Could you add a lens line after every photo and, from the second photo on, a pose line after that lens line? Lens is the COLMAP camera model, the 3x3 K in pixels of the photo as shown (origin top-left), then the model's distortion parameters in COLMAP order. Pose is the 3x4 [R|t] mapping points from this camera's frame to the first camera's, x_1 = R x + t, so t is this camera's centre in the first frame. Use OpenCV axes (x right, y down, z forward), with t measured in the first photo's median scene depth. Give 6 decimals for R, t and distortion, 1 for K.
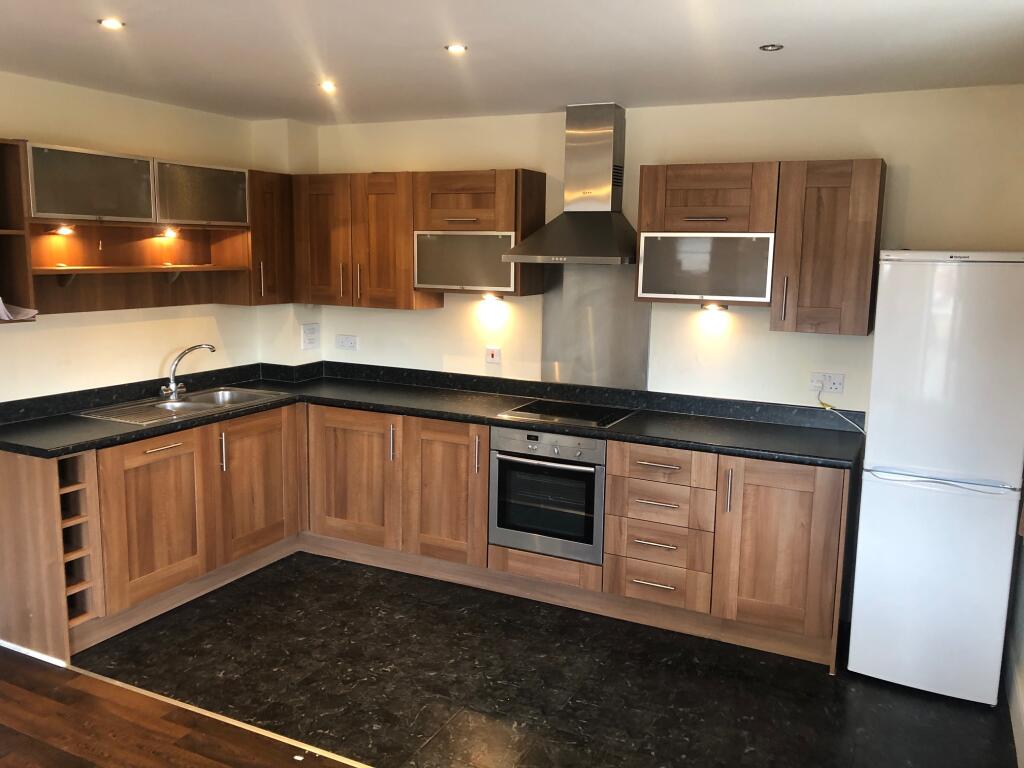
lens RADIAL K [[834.7, 0, 509.3], [0, 834.7, 377.8], [0, 0, 1]] dist [0.081832, -0.109691]
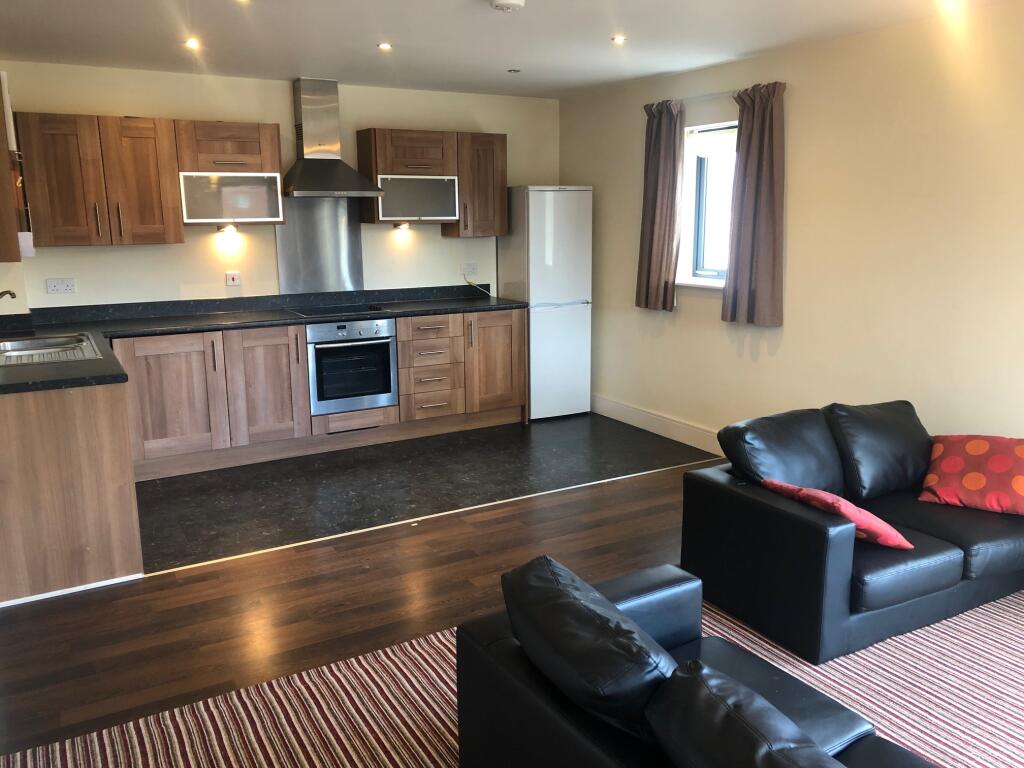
lens RADIAL K [[834.7, 0, 509.3], [0, 834.7, 377.8], [0, 0, 1]] dist [0.081832, -0.109691]
pose [[0.565000, -0.187052, 0.803609, -0.959327], [0.144949, 0.981319, 0.126506, 0.020191], [-0.812259, 0.045007, 0.581558, -0.014039]]
